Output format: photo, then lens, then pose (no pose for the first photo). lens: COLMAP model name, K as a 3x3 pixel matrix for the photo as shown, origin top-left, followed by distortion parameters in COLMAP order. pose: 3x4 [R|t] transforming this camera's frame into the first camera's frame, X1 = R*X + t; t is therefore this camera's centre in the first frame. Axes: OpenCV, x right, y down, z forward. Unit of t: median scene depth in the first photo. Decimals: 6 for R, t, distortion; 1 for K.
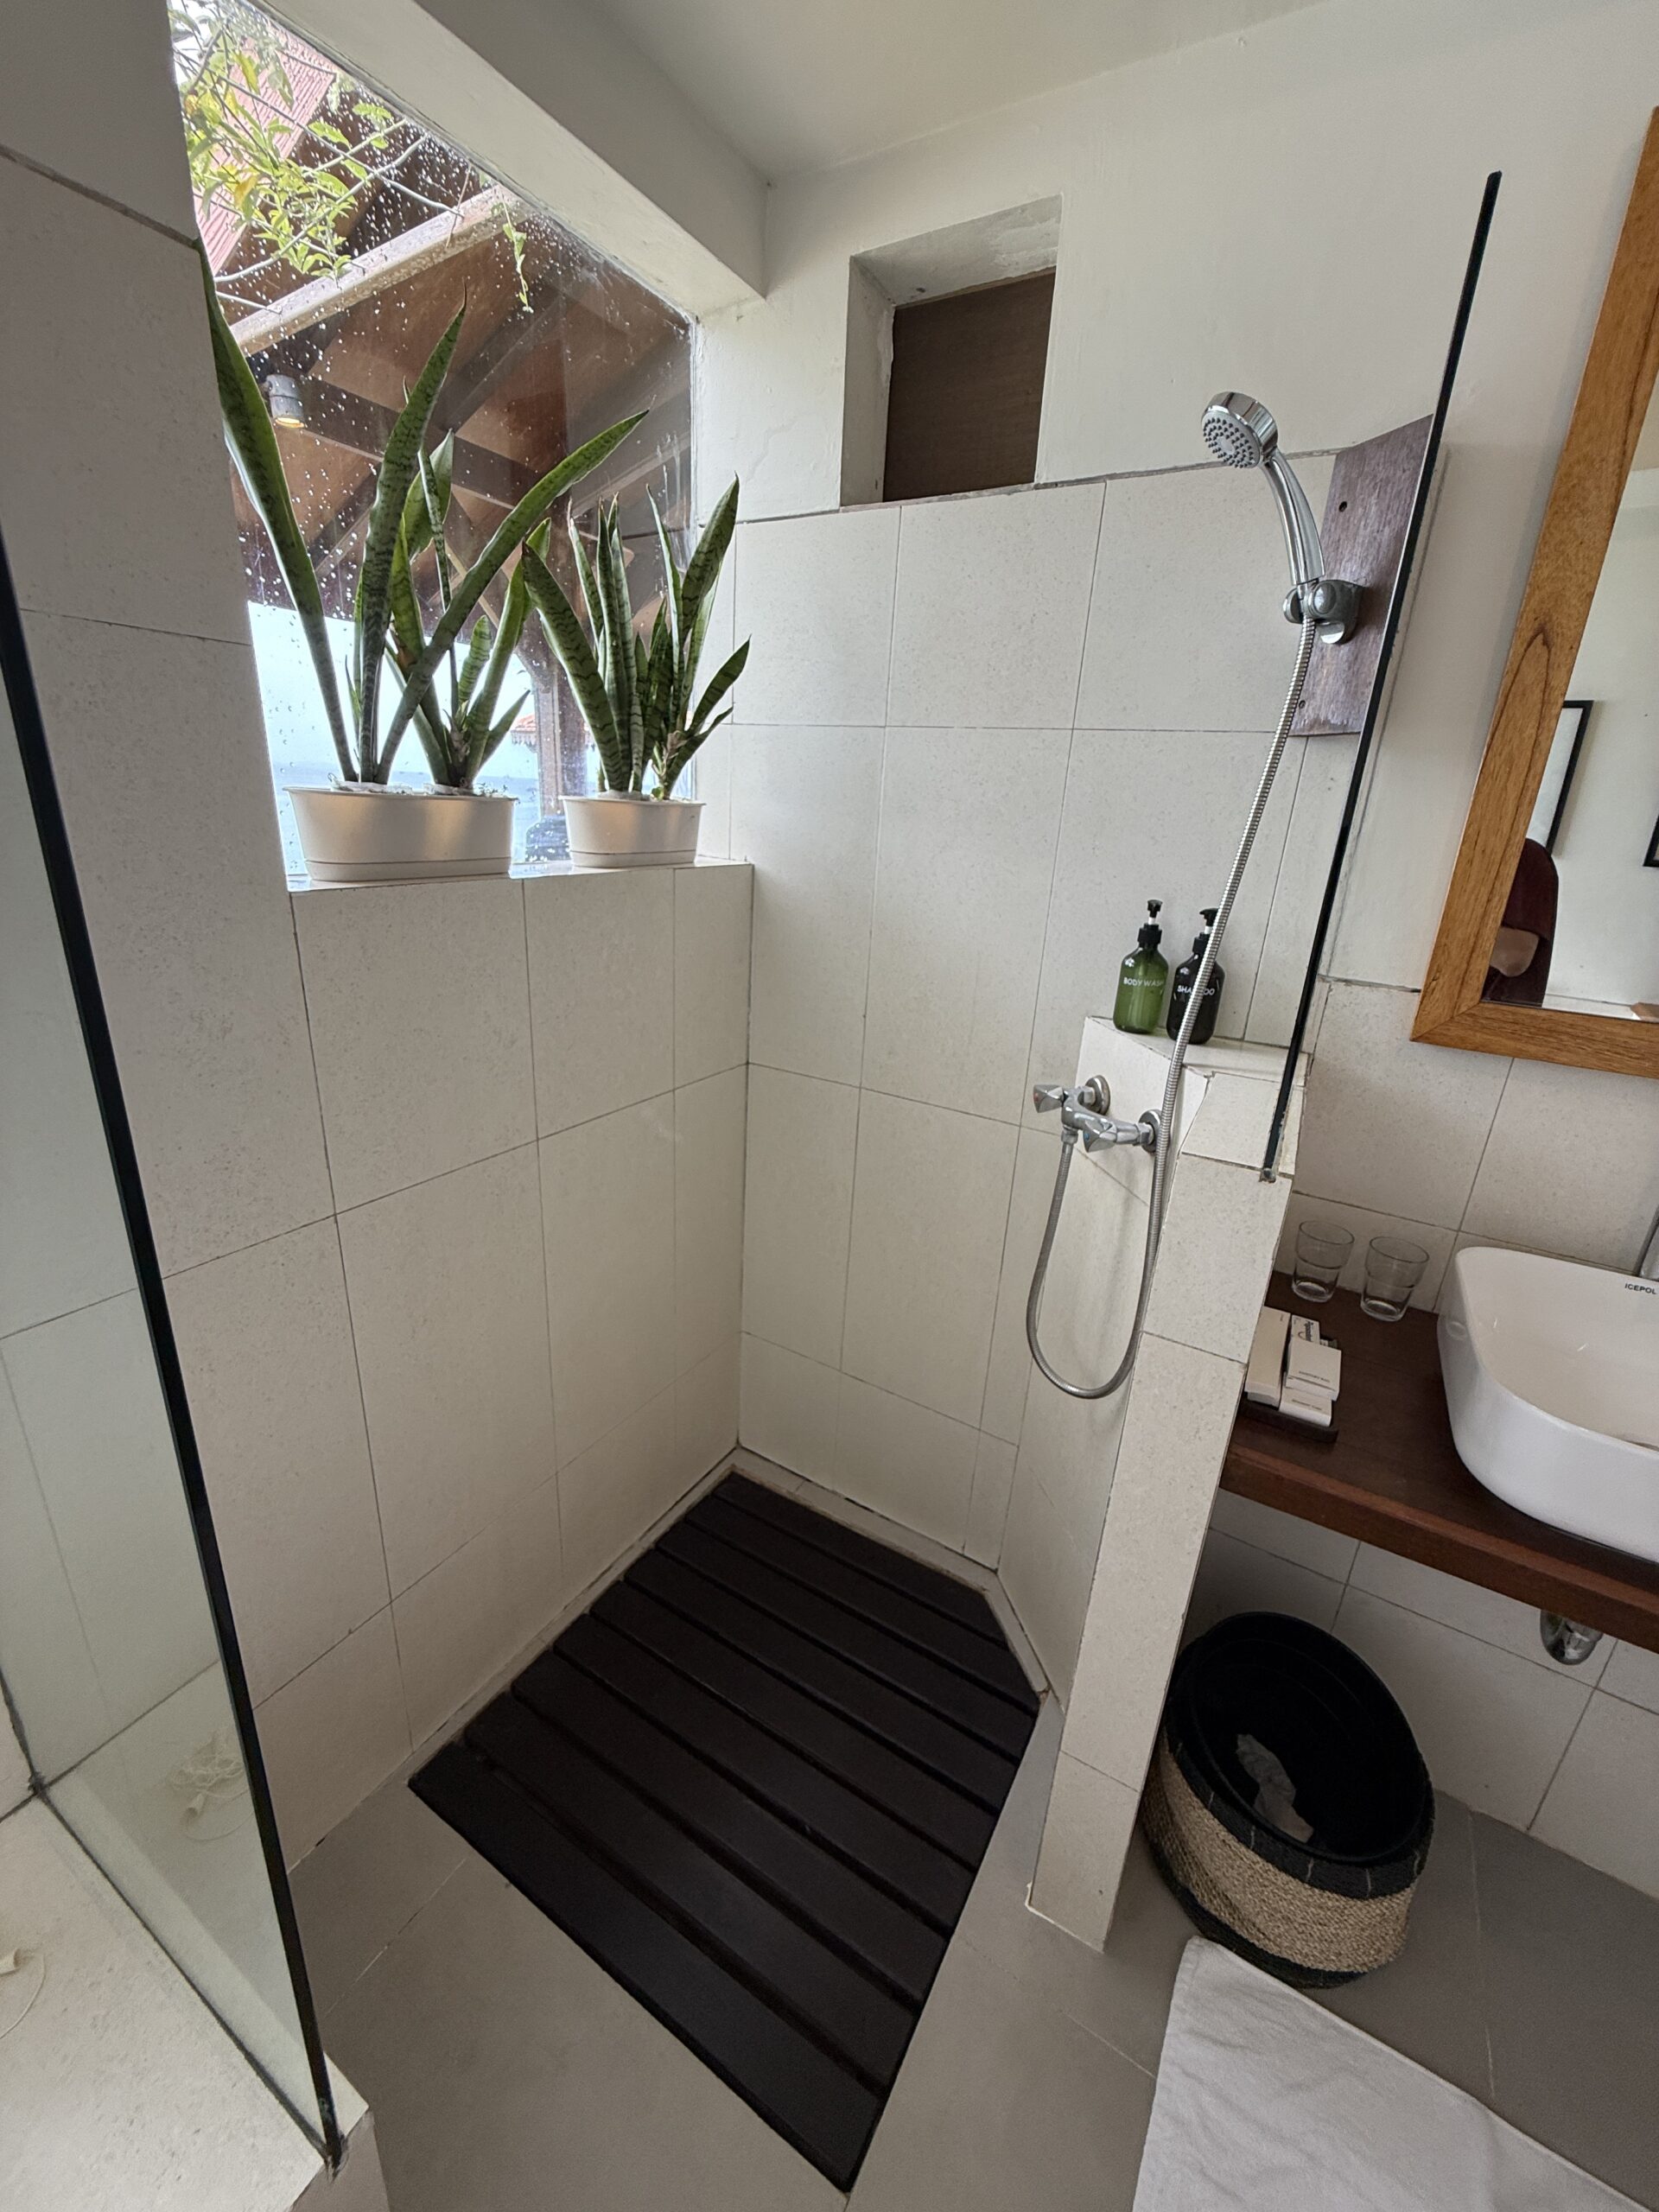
lens RADIAL K [[881.4, 0, 835.1], [0, 881.4, 1093.5], [0, 0, 1]] dist [0.000766, -0.000860]
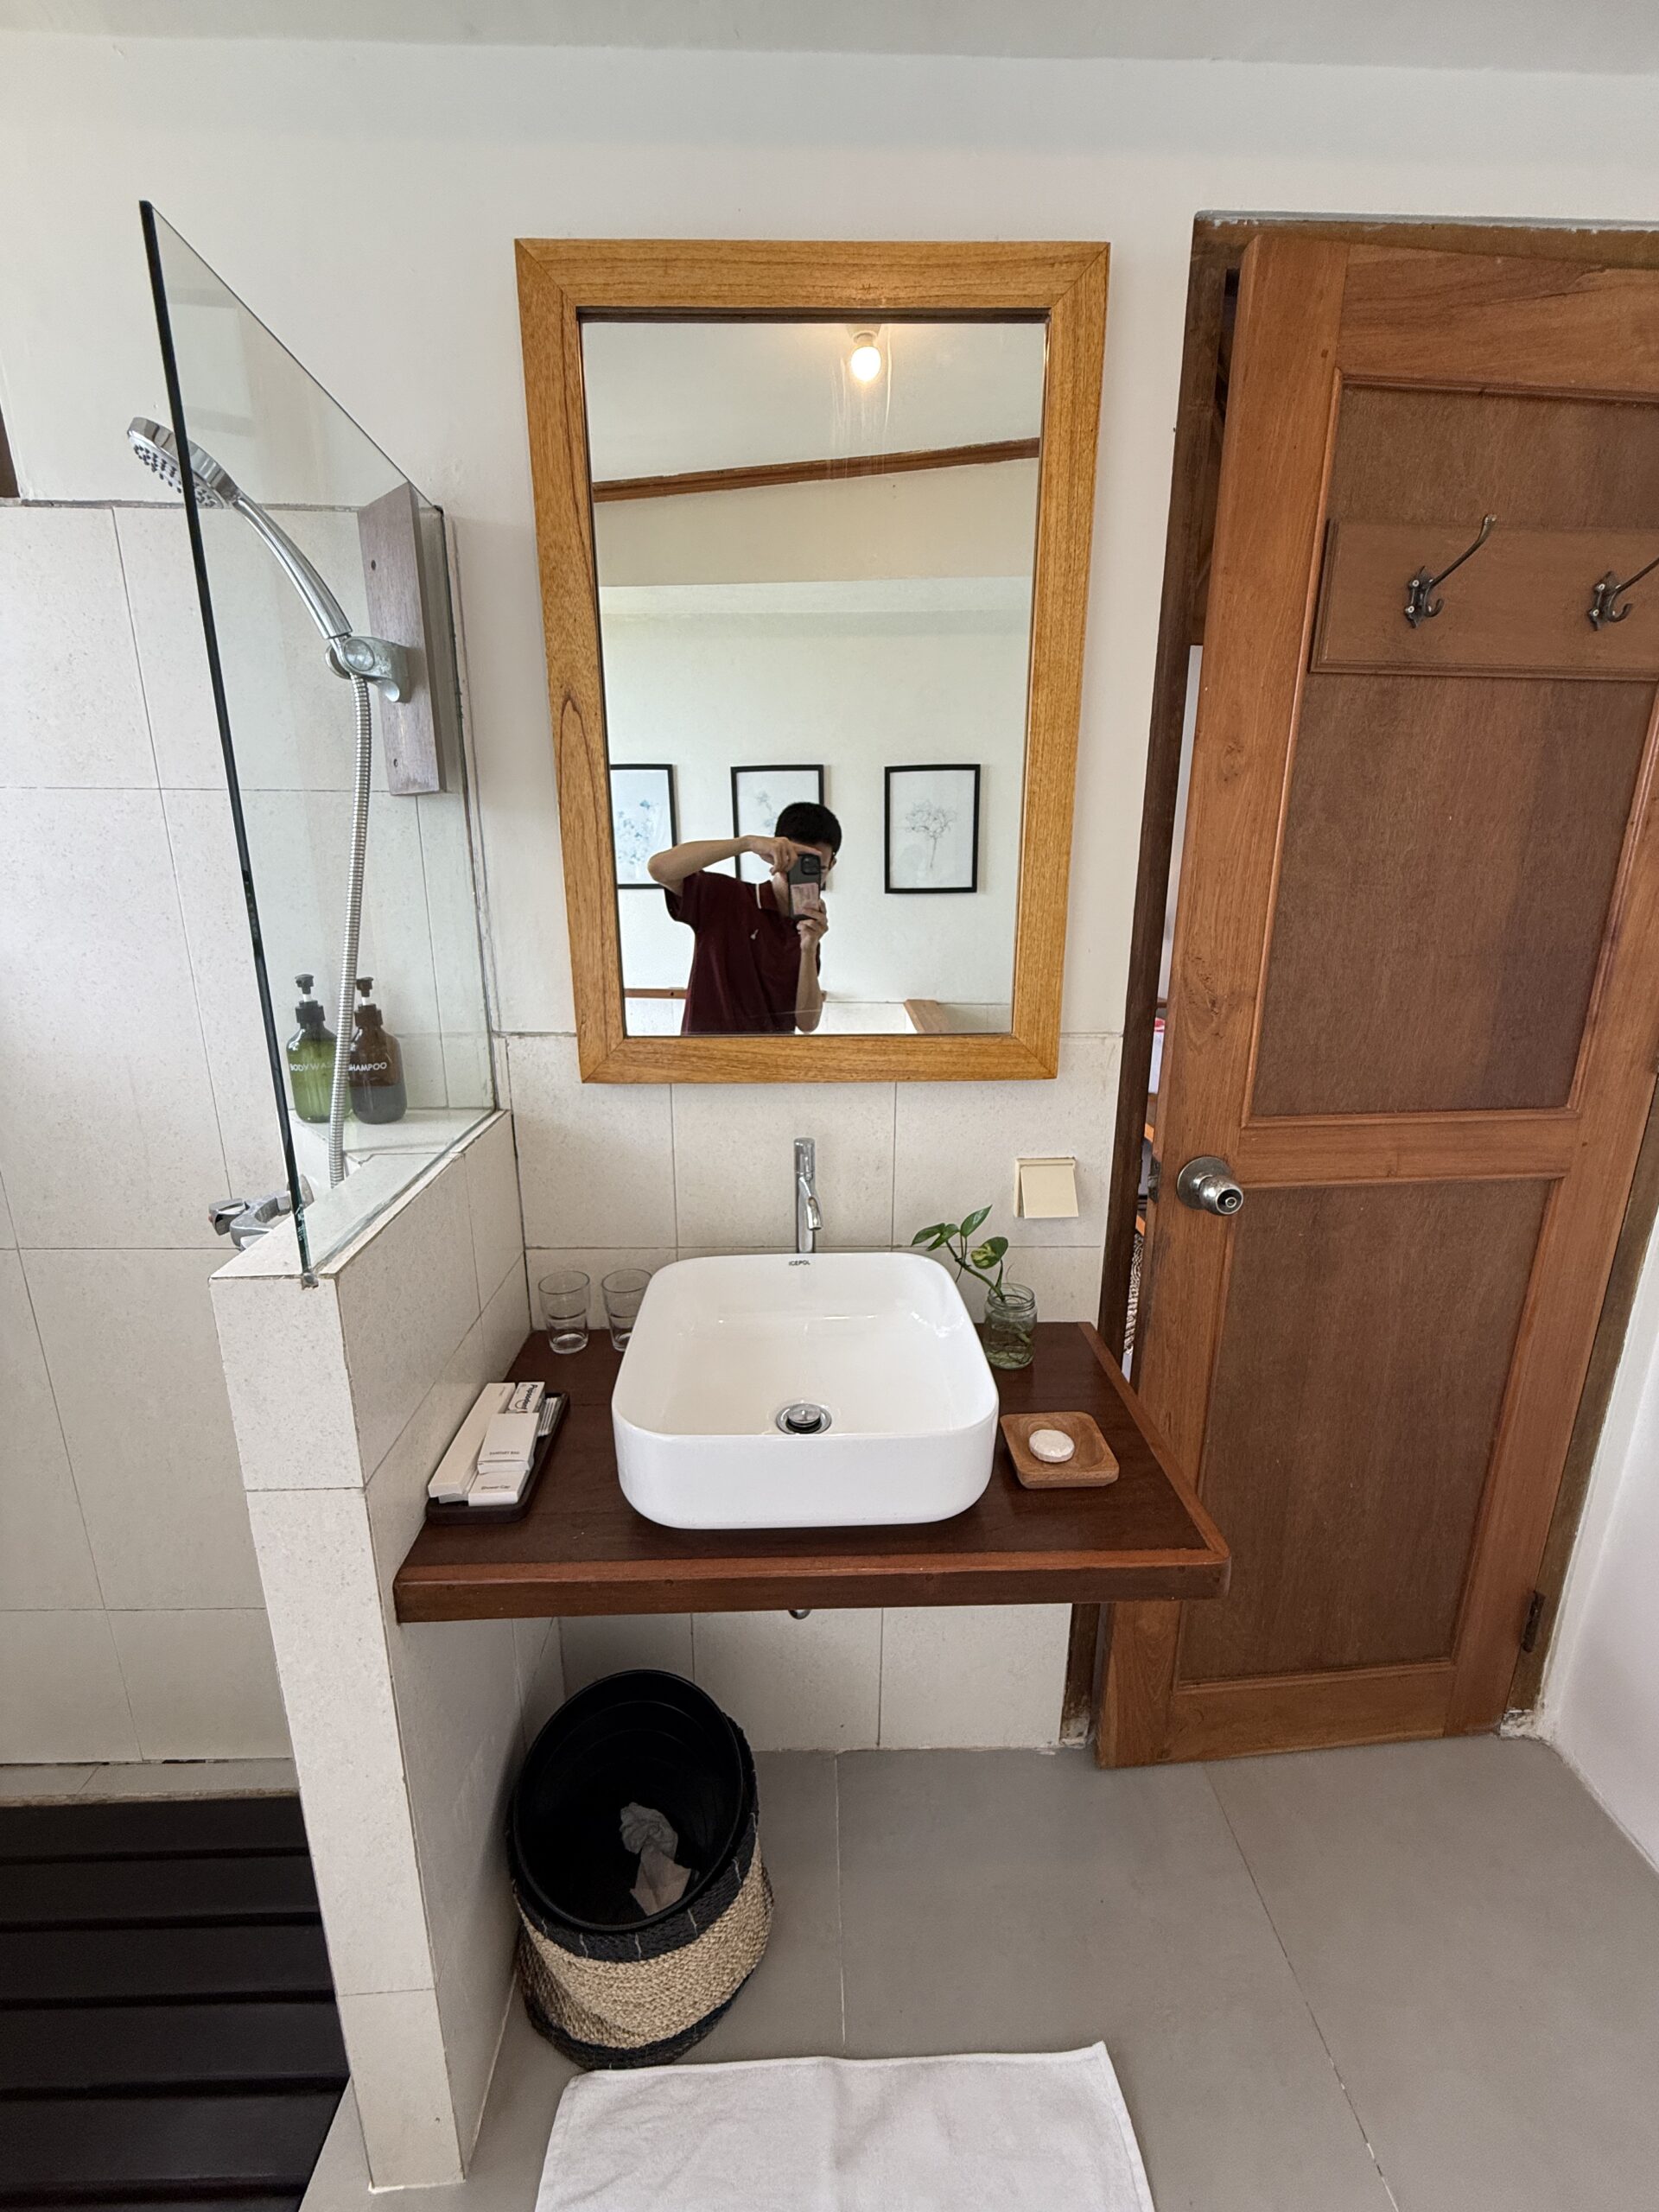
lens RADIAL K [[881.4, 0, 835.1], [0, 881.4, 1093.5], [0, 0, 1]] dist [0.000766, -0.000860]
pose [[0.841117, -0.181487, 0.509494, 0.378979], [0.210739, 0.977542, 0.000305, 0.014789], [-0.498108, 0.107114, 0.860474, -0.033891]]
